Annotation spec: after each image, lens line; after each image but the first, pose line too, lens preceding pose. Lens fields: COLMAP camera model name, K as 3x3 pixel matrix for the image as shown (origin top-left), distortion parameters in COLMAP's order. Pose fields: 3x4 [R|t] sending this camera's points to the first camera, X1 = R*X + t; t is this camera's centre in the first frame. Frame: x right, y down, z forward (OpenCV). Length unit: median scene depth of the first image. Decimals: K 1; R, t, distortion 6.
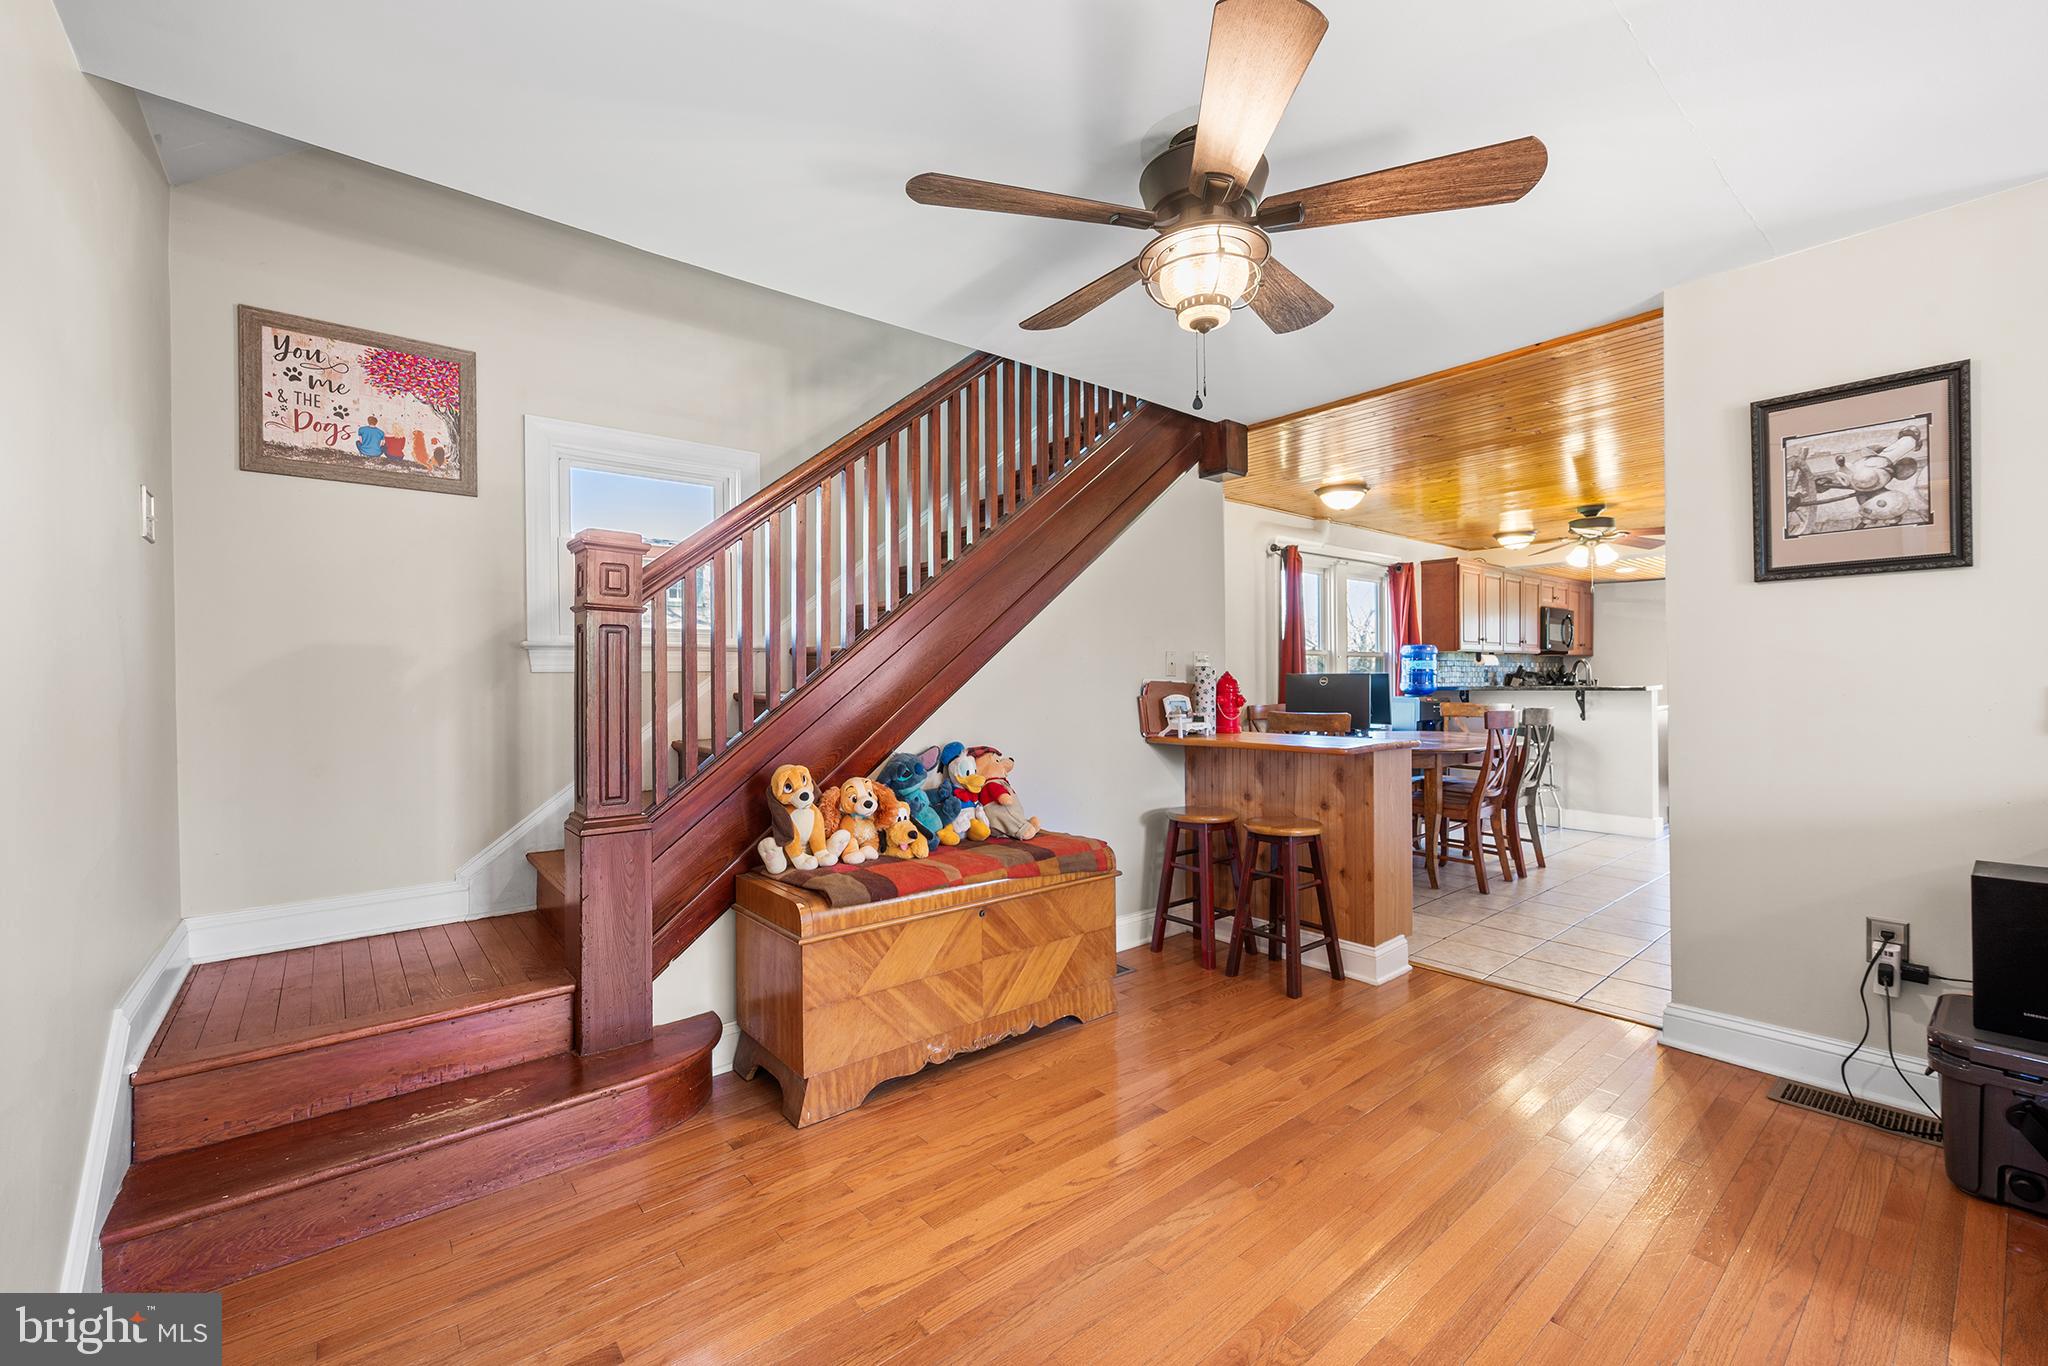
lens RADIAL K [[821.7, 0, 1002.4], [0, 821.7, 694.6], [0, 0, 1]] dist [0.004686, 0.000264]
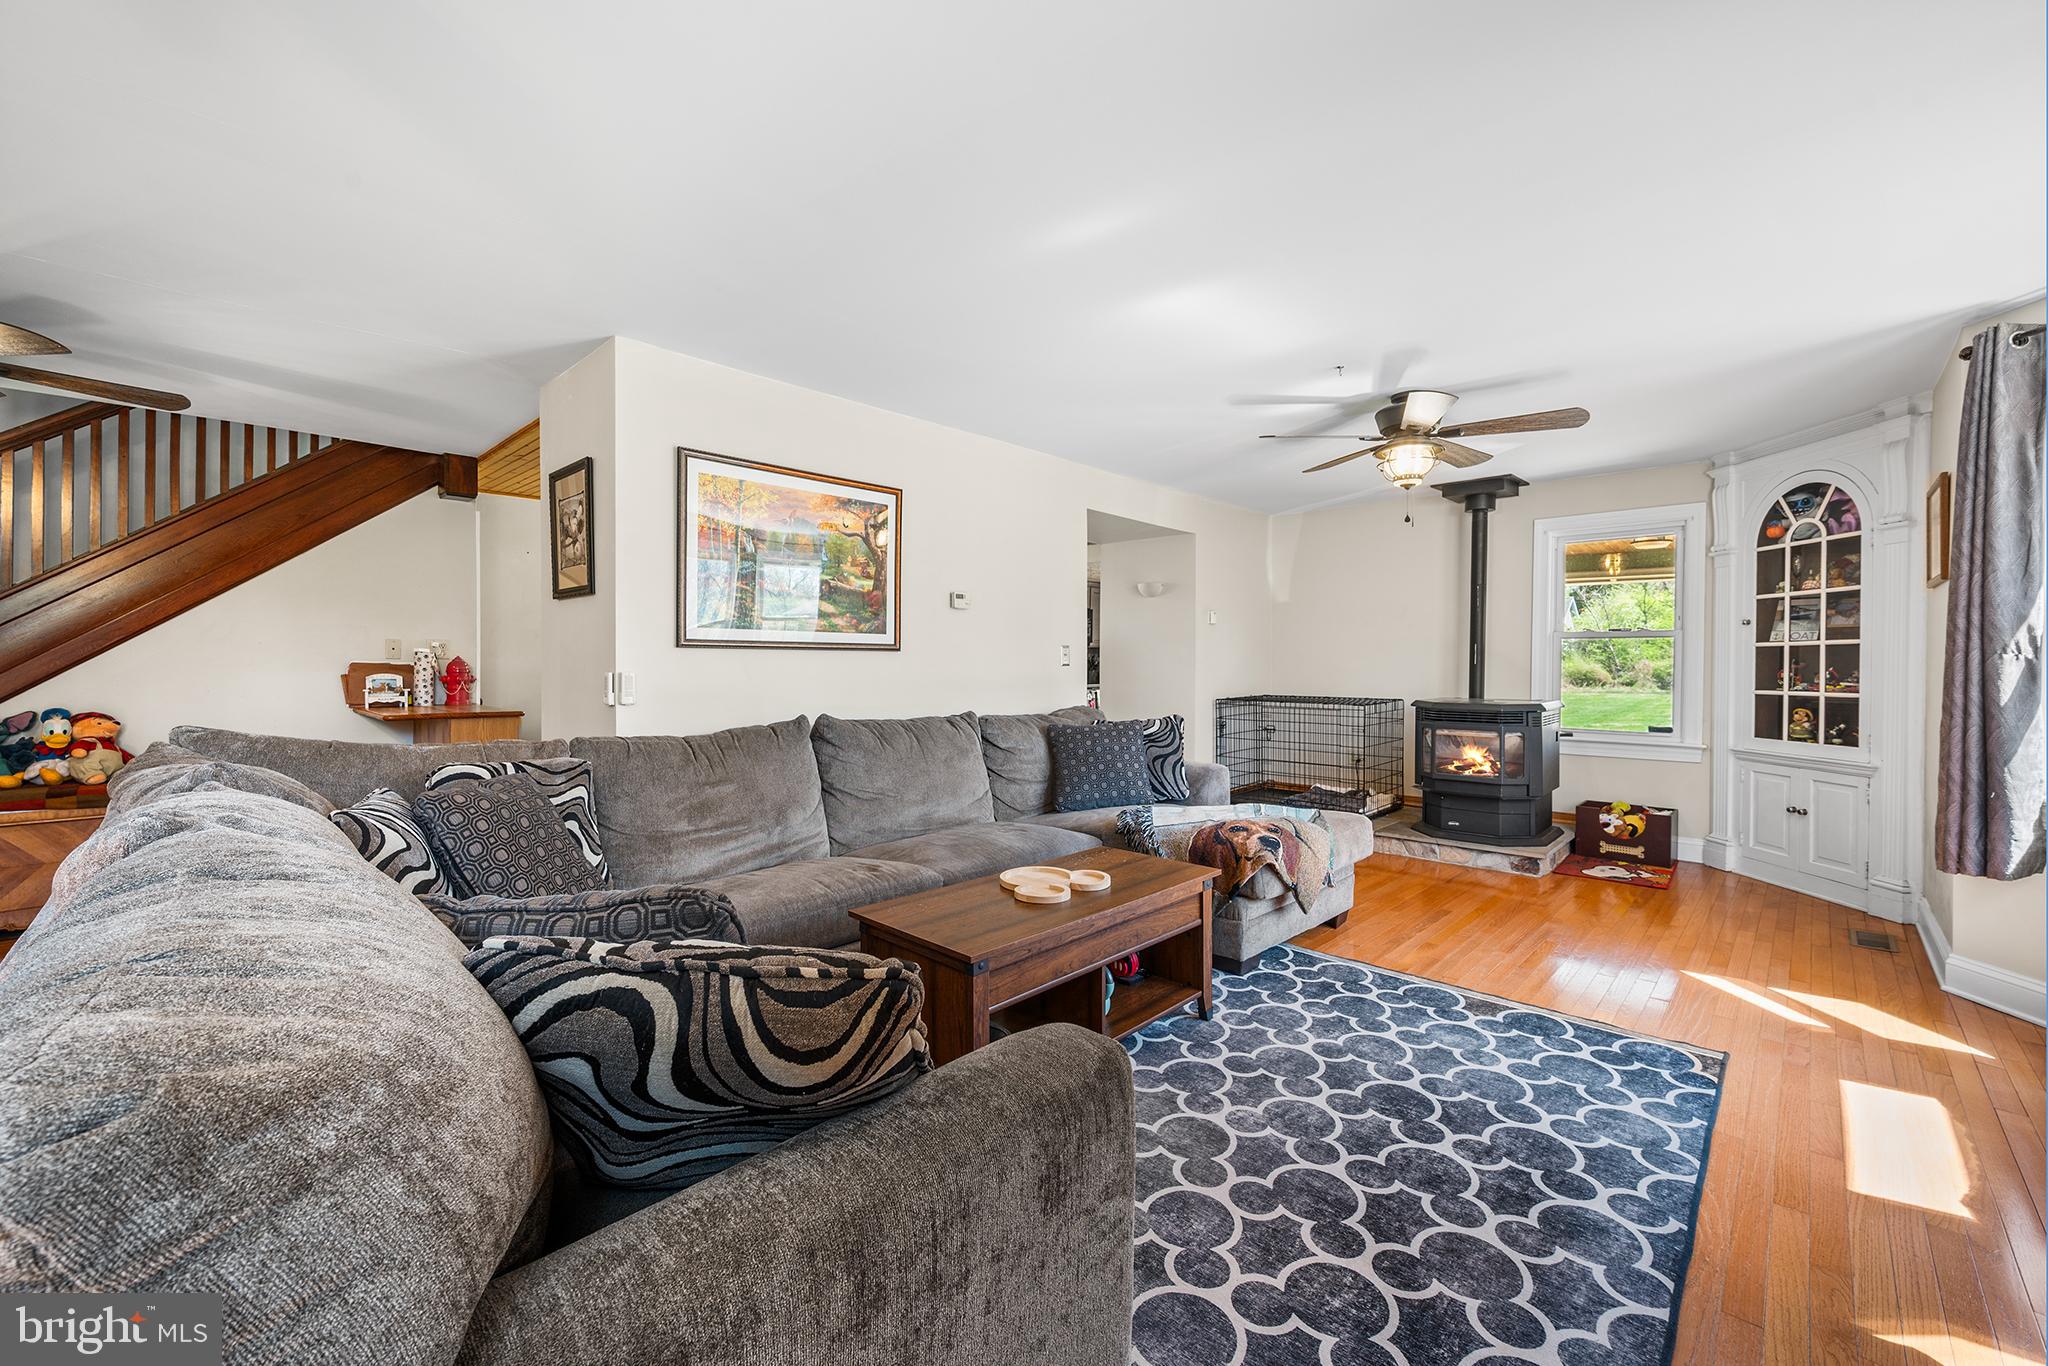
lens RADIAL K [[821.7, 0, 1011.9], [0, 821.7, 678.4], [0, 0, 1]] dist [0.004686, 0.000264]
pose [[0.993129, 0.011902, 0.116414, 0.833674], [-0.011518, 0.999926, -0.003972, 0.000062], [-0.116453, 0.002604, 0.993193, -0.289883]]
